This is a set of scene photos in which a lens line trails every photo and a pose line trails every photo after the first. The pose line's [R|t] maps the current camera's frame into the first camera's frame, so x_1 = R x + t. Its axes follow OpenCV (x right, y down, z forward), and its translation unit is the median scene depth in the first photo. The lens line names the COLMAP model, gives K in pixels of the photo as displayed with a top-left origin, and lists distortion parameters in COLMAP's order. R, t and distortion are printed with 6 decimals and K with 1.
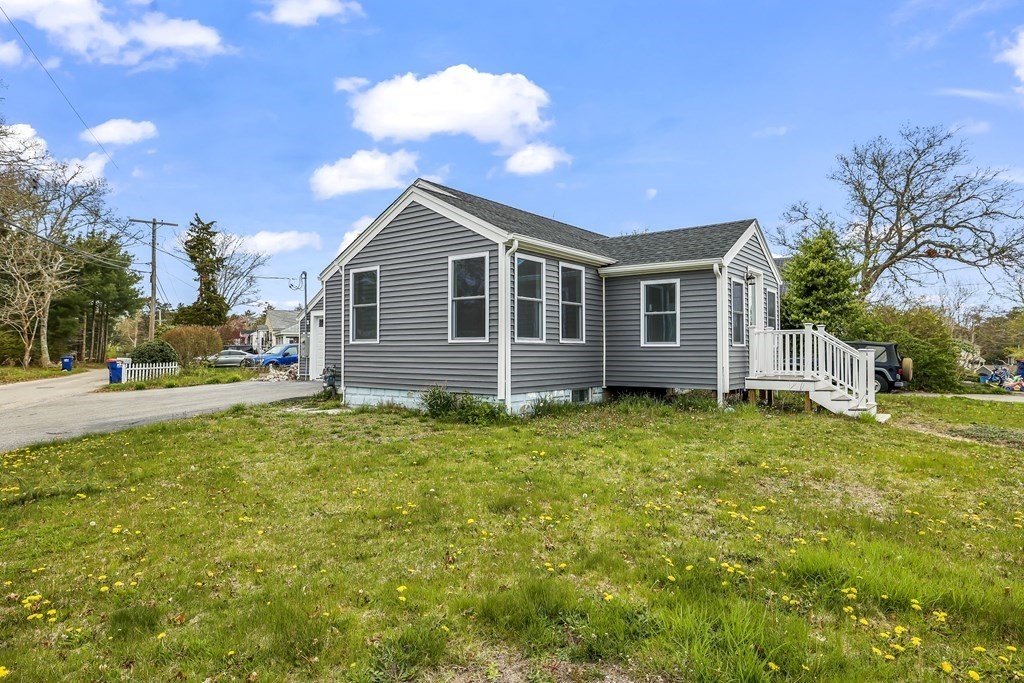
lens RADIAL K [[596.6, 0, 512.0], [0, 596.6, 341.5], [0, 0, 1]] dist [0.000552, 0.000100]
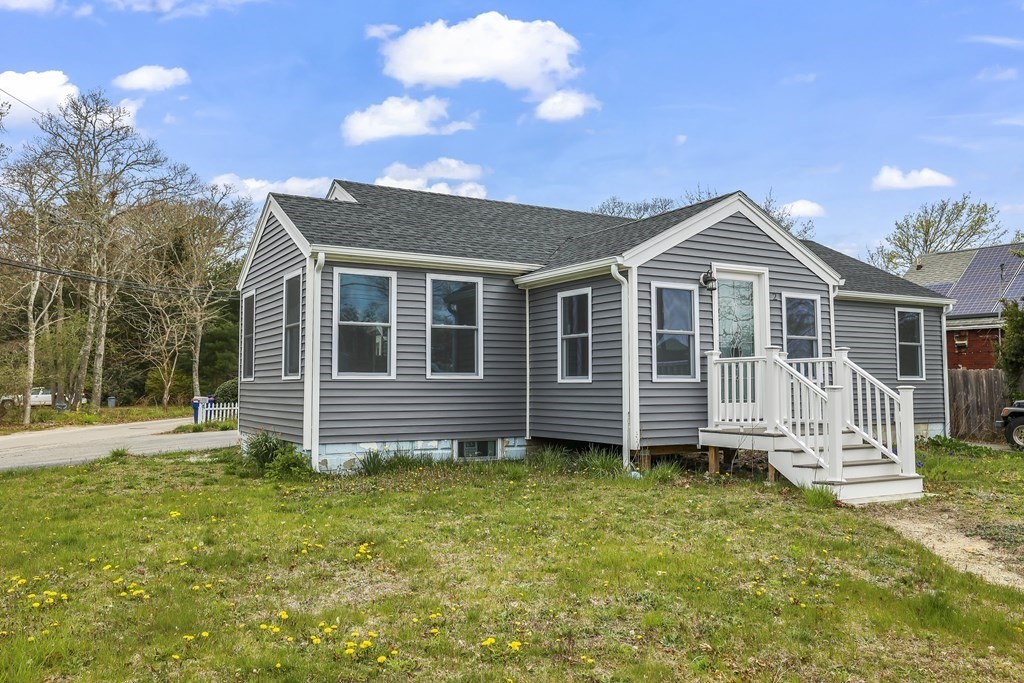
lens RADIAL K [[808.9, 0, 512.0], [0, 808.9, 341.5], [0, 0, 1]] dist [0.042213, -0.001180]
pose [[0.926351, -0.023334, -0.375938, 0.547757], [0.008143, 0.999087, -0.041946, -0.000883], [0.376573, 0.035795, 0.925695, 0.071192]]
